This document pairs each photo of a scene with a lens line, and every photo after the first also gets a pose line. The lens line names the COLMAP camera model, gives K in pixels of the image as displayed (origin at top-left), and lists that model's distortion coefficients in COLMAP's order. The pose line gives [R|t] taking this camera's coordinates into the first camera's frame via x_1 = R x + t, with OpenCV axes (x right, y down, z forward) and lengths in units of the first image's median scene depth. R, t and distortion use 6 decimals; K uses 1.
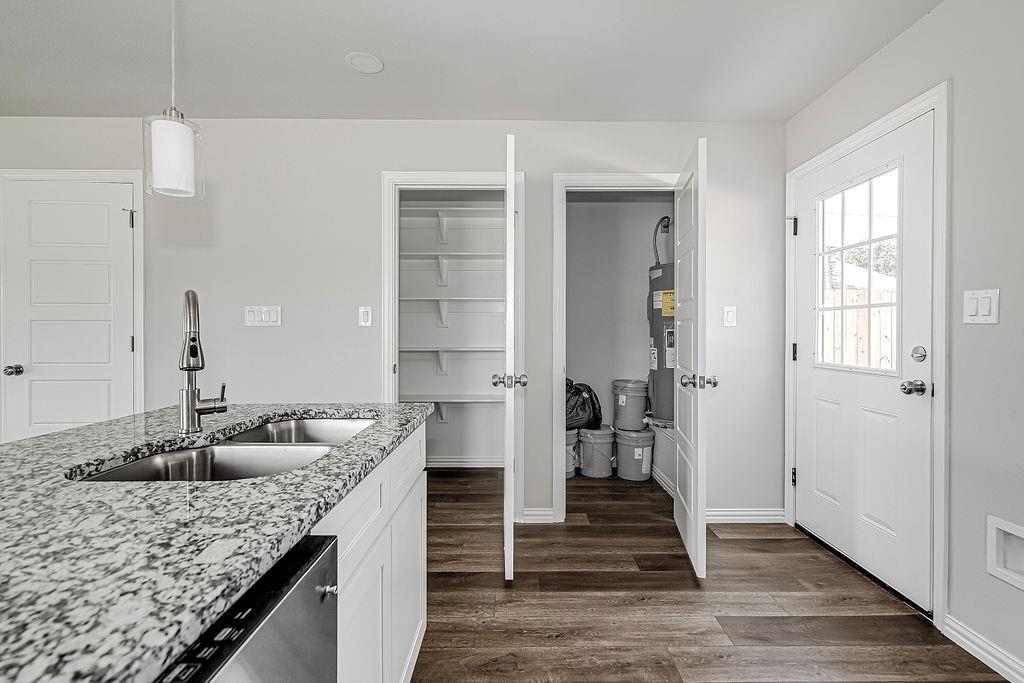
lens RADIAL K [[471.3, 0, 526.5], [0, 471.3, 330.2], [0, 0, 1]] dist [-0.010767, 0.003279]
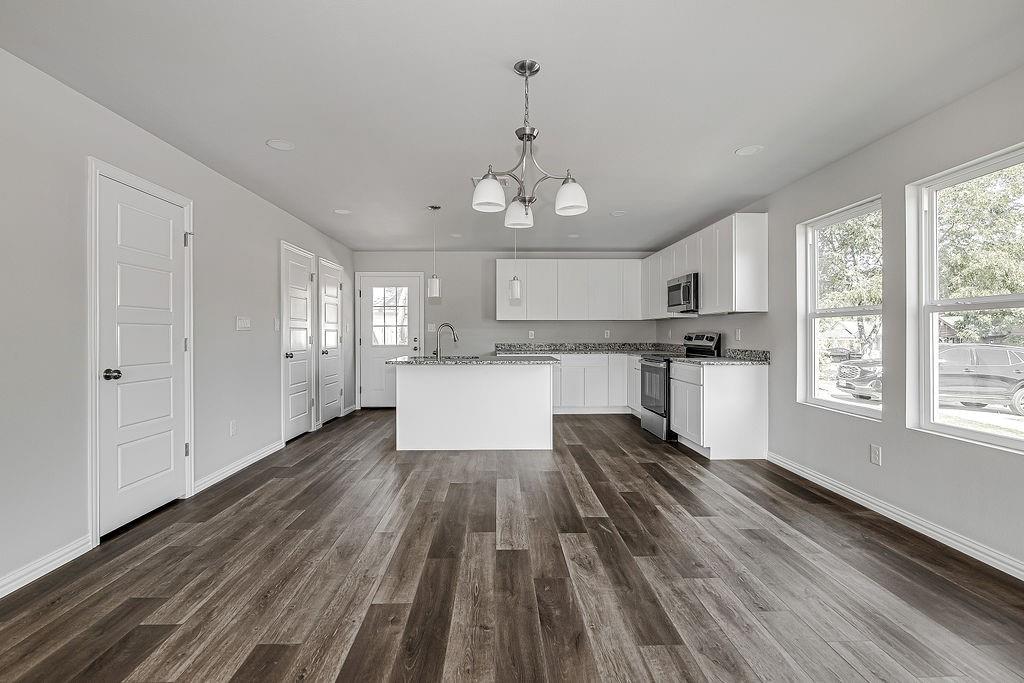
lens RADIAL K [[471.3, 0, 510.9], [0, 471.3, 332.0], [0, 0, 1]] dist [-0.010767, 0.003279]
pose [[-0.013581, 0.004657, 0.999897, -3.109135], [0.002572, 0.999986, -0.004622, 0.008558], [-0.999904, 0.002509, -0.013593, 0.299859]]
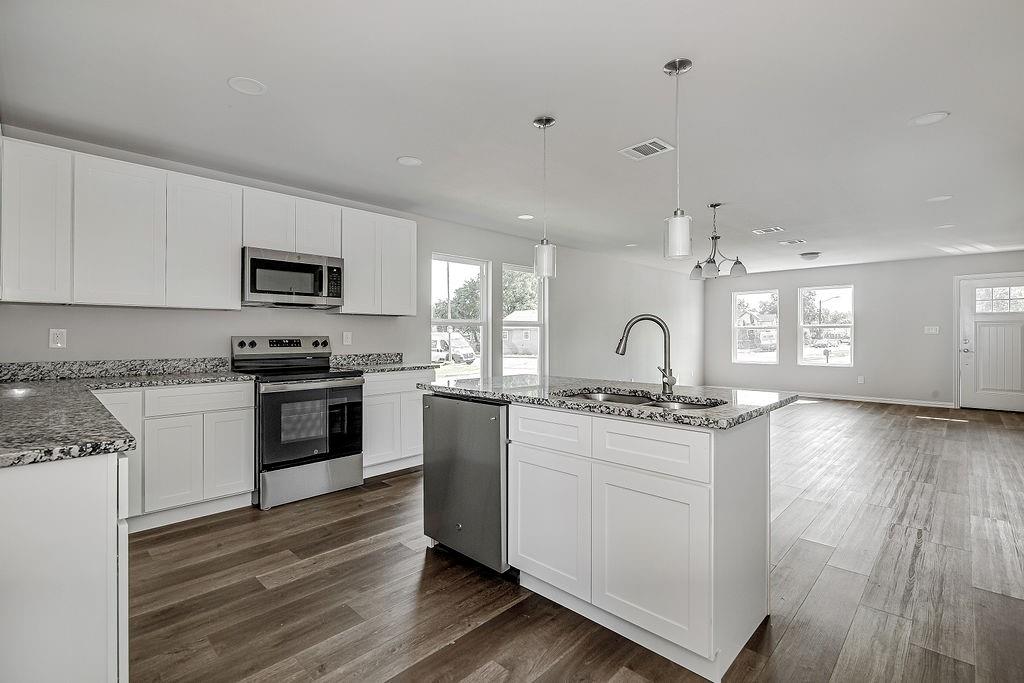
lens RADIAL K [[471.3, 0, 510.9], [0, 471.3, 335.4], [0, 0, 1]] dist [-0.010767, 0.003279]
pose [[-0.704377, 0.001533, -0.709825, 0.641756], [0.001178, 0.999999, 0.000991, -0.001461], [0.709826, -0.000138, -0.704377, 1.236550]]
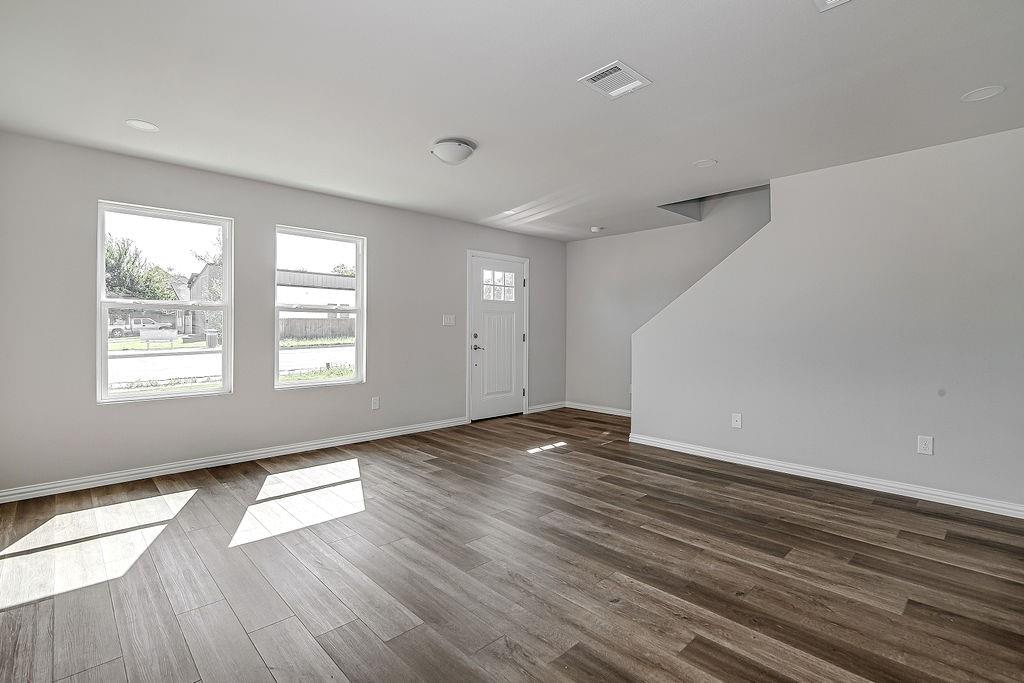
lens RADIAL K [[471.3, 0, 503.0], [0, 471.3, 331.6], [0, 0, 1]] dist [-0.010767, 0.003279]
pose [[0.664705, 0.008498, -0.747058, -2.514817], [-0.007499, 0.999961, 0.004703, 0.015220], [0.747068, 0.002476, 0.664743, -0.820273]]
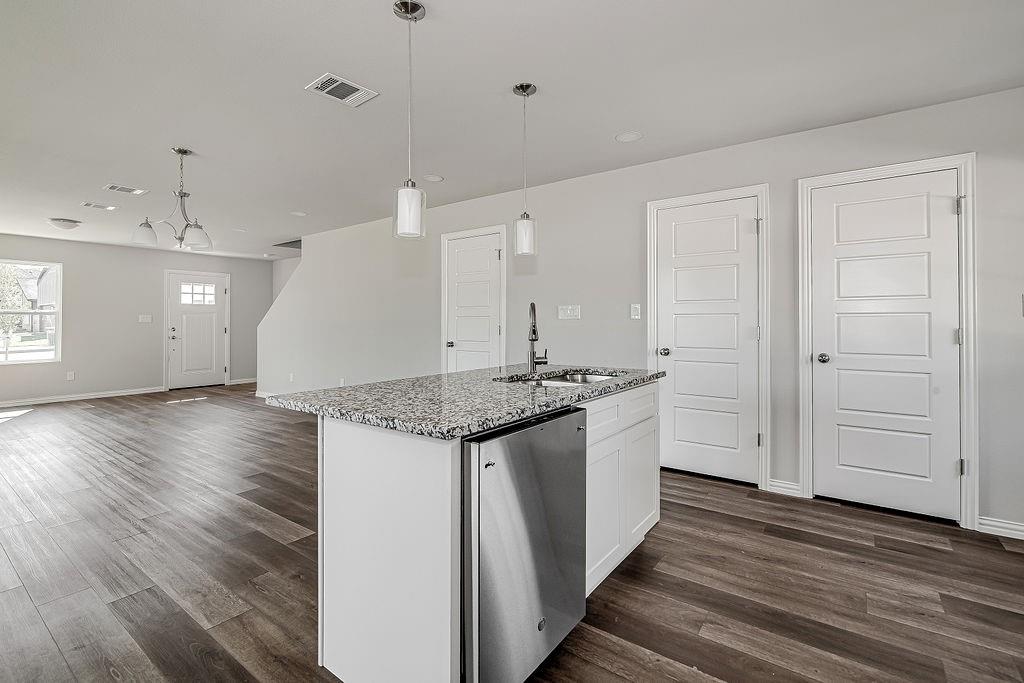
lens RADIAL K [[471.3, 0, 507.6], [0, 471.3, 318.1], [0, 0, 1]] dist [-0.010767, 0.003279]
pose [[0.792551, -0.007398, -0.609761, 0.290201], [0.001990, 0.999952, -0.009545, 0.001133], [0.609803, 0.006352, 0.792528, -0.445806]]
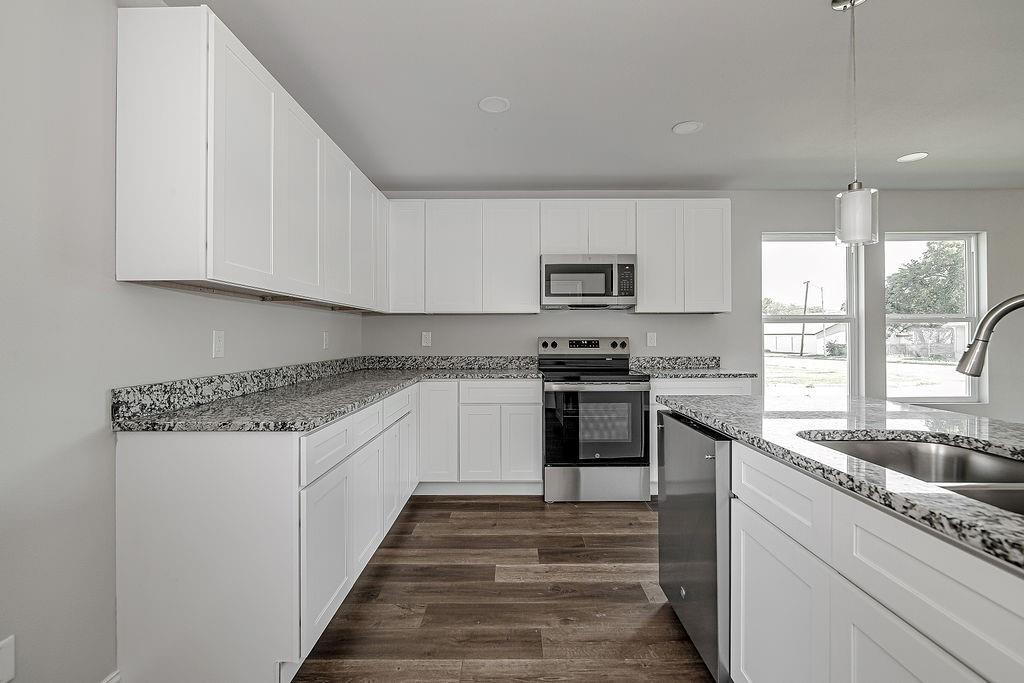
lens RADIAL K [[471.3, 0, 507.7], [0, 471.3, 335.0], [0, 0, 1]] dist [-0.010767, 0.003279]
pose [[-0.999835, 0.003801, 0.017751, 0.173992], [0.003767, 0.999991, -0.001960, -0.003531], [-0.017759, -0.001893, -0.999841, 1.198893]]
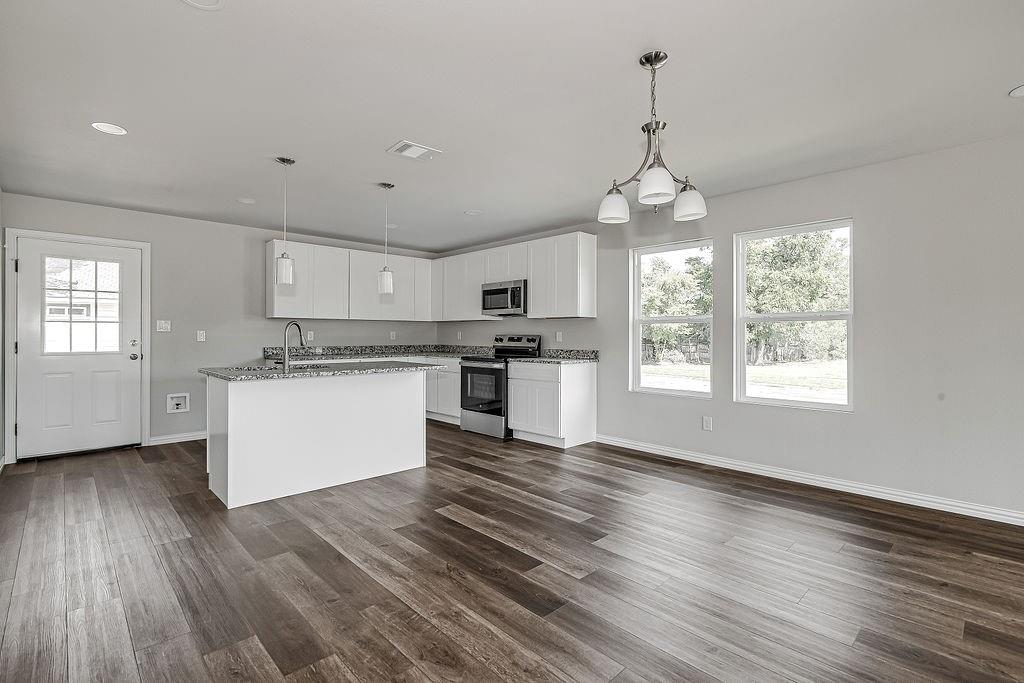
lens RADIAL K [[471.3, 0, 508.5], [0, 471.3, 340.8], [0, 0, 1]] dist [-0.010767, 0.003279]
pose [[-0.679532, -0.009057, 0.733590, -2.484235], [-0.001715, 0.999941, 0.010756, 0.007974], [-0.733644, 0.006051, -0.679507, 1.297147]]
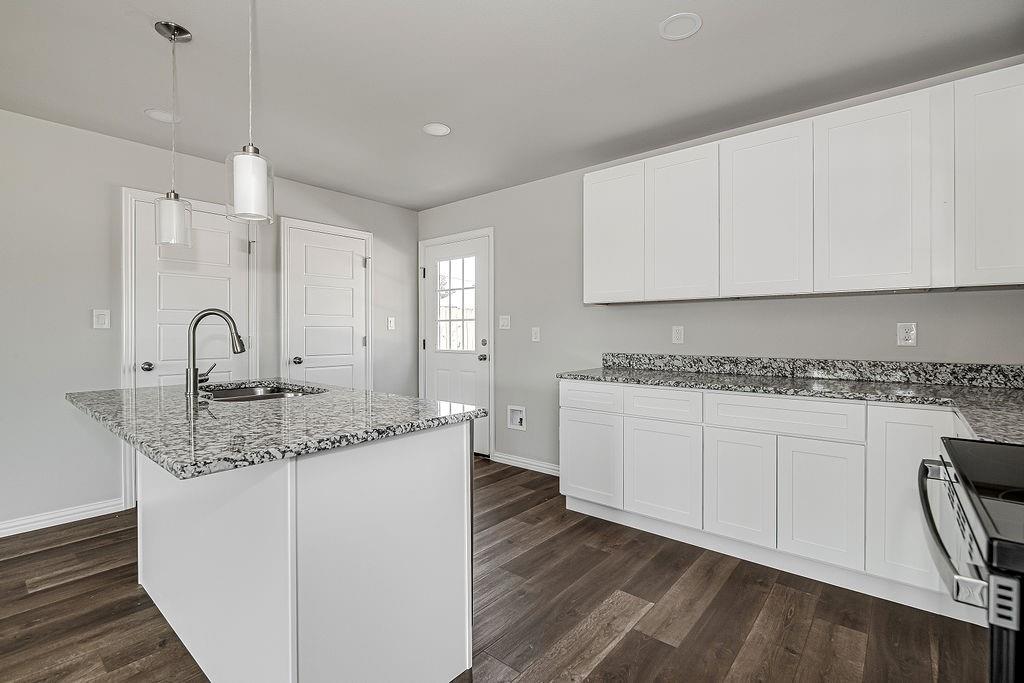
lens RADIAL K [[471.3, 0, 513.5], [0, 471.3, 333.8], [0, 0, 1]] dist [-0.010767, 0.003279]
pose [[0.649401, -0.002874, 0.760441, -0.824718], [0.001513, 0.999996, 0.002486, 0.004030], [-0.760445, -0.000464, 0.649403, -0.600087]]
